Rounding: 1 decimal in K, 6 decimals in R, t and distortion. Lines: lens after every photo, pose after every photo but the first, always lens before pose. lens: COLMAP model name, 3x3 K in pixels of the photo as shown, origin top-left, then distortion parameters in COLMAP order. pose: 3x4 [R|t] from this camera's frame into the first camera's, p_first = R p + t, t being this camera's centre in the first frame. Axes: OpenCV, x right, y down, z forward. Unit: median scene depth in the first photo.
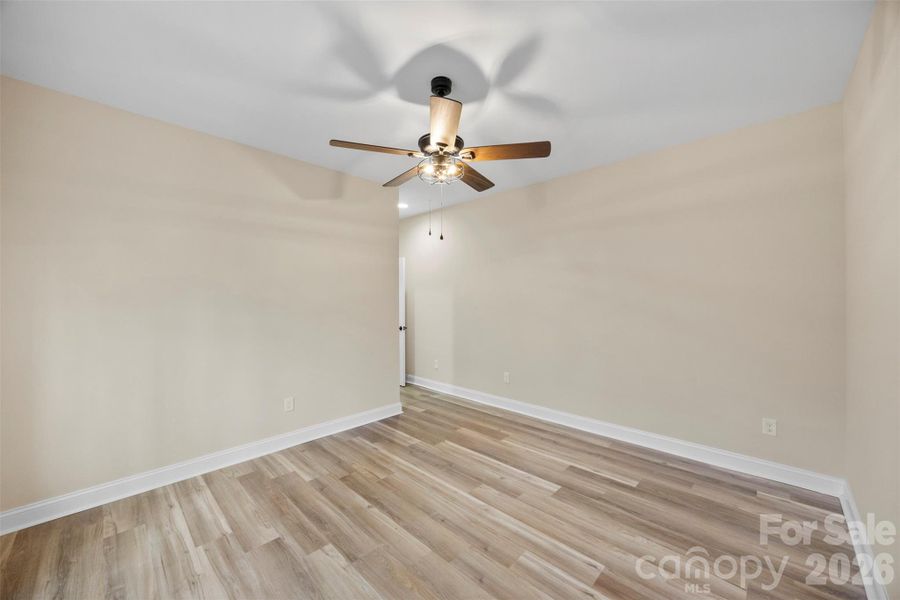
lens RADIAL K [[340.5, 0, 450.2], [0, 340.5, 299.8], [0, 0, 1]] dist [-0.008285, -0.000546]
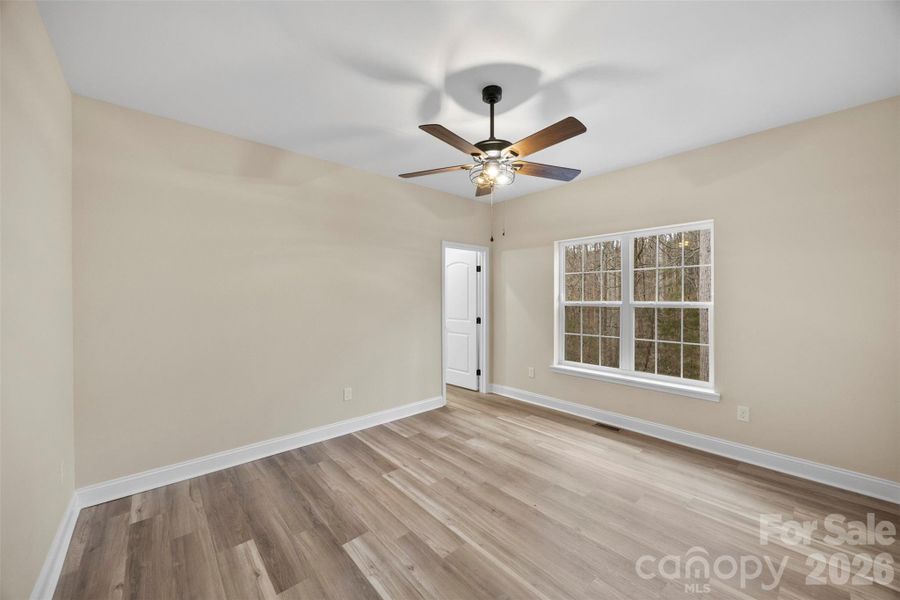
lens RADIAL K [[340.5, 0, 453.2], [0, 340.5, 302.9], [0, 0, 1]] dist [-0.008285, -0.000546]
pose [[-0.997897, 0.008190, 0.064299, 0.024747], [0.009831, 0.999633, 0.025241, -0.013597], [-0.064069, 0.025820, -0.997611, 1.729523]]
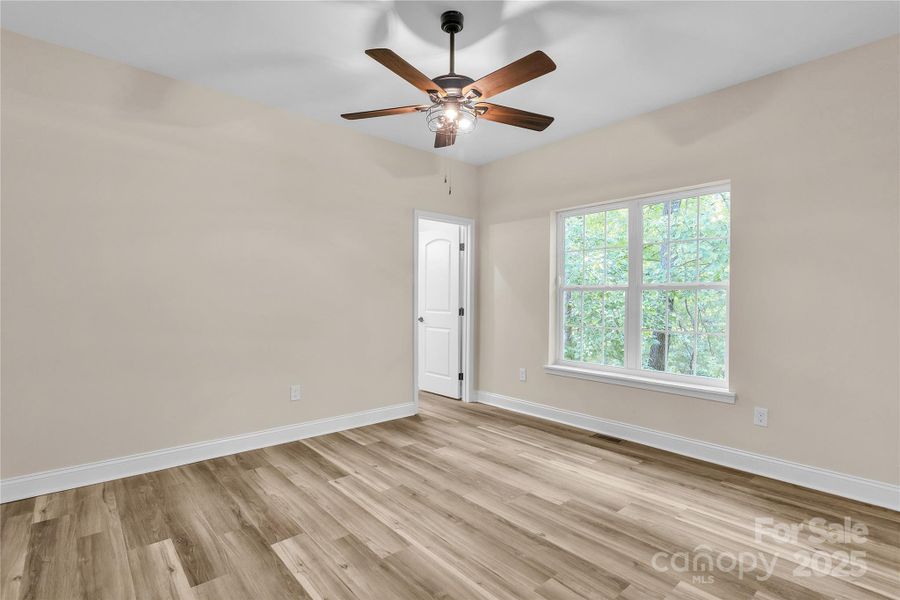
lens RADIAL K [[435.9, 0, 448.9], [0, 435.9, 324.4], [0, 0, 1]] dist [-0.007179, 0.001188]
pose [[-0.997086, -0.006166, 0.076037, -0.087315], [-0.000955, 0.997658, 0.068386, 0.053744], [-0.076281, 0.068114, -0.994757, 1.798600]]
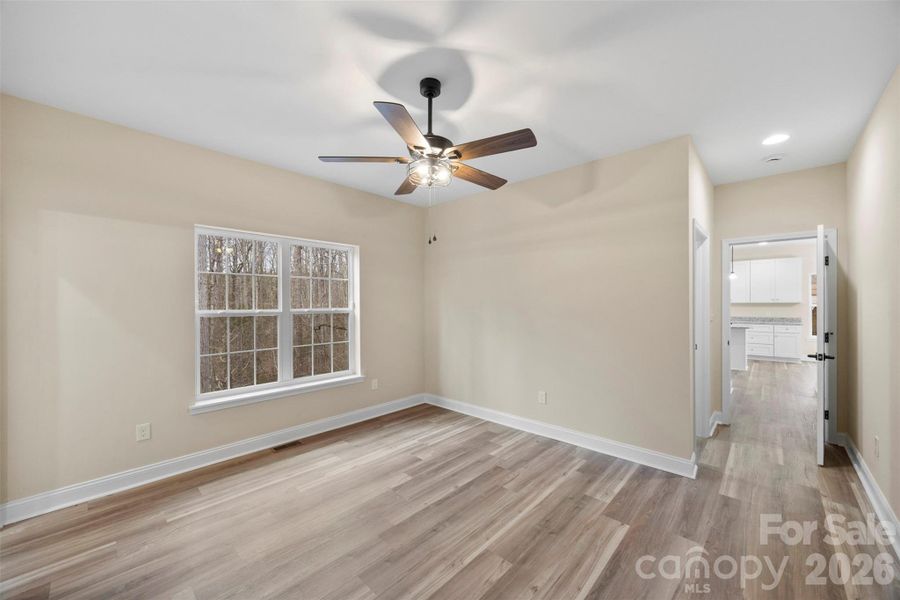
lens RADIAL K [[340.5, 0, 456.4], [0, 340.5, 305.9], [0, 0, 1]] dist [-0.008285, -0.000546]
pose [[0.032395, 0.014836, -0.999365, 0.809619], [-0.002262, 0.999888, 0.014771, -0.011278], [0.999473, 0.001782, 0.032425, 0.874611]]
